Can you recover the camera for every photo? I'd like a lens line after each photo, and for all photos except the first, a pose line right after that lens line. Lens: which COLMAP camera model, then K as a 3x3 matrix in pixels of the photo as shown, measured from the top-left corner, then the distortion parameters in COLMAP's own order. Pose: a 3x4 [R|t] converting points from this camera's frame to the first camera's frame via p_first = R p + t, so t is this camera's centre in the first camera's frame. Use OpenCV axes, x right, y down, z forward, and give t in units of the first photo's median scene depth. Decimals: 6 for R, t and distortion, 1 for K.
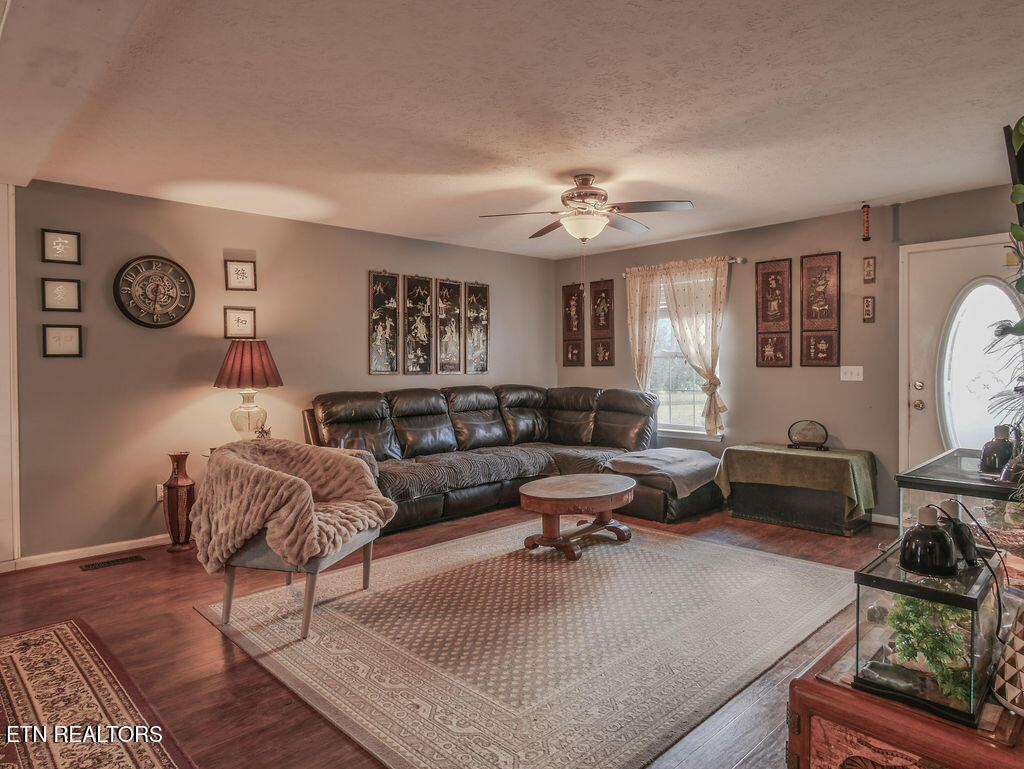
lens RADIAL K [[597.2, 0, 511.5], [0, 597.2, 367.1], [0, 0, 1]] dist [-0.001330, -0.000117]
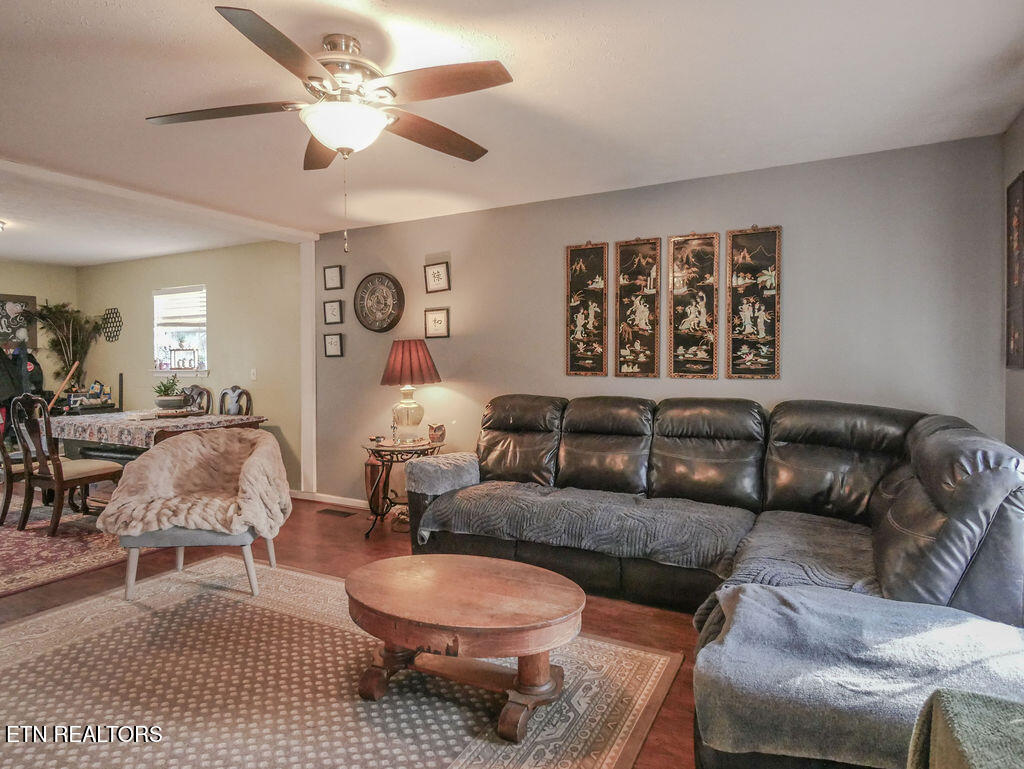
lens RADIAL K [[597.2, 0, 511.5], [0, 597.2, 367.1], [0, 0, 1]] dist [-0.001330, -0.000117]
pose [[0.329379, 0.015373, -0.944073, 0.486952], [-0.003835, 0.999881, 0.014943, -0.010423], [0.944190, -0.001301, 0.329398, 0.647552]]
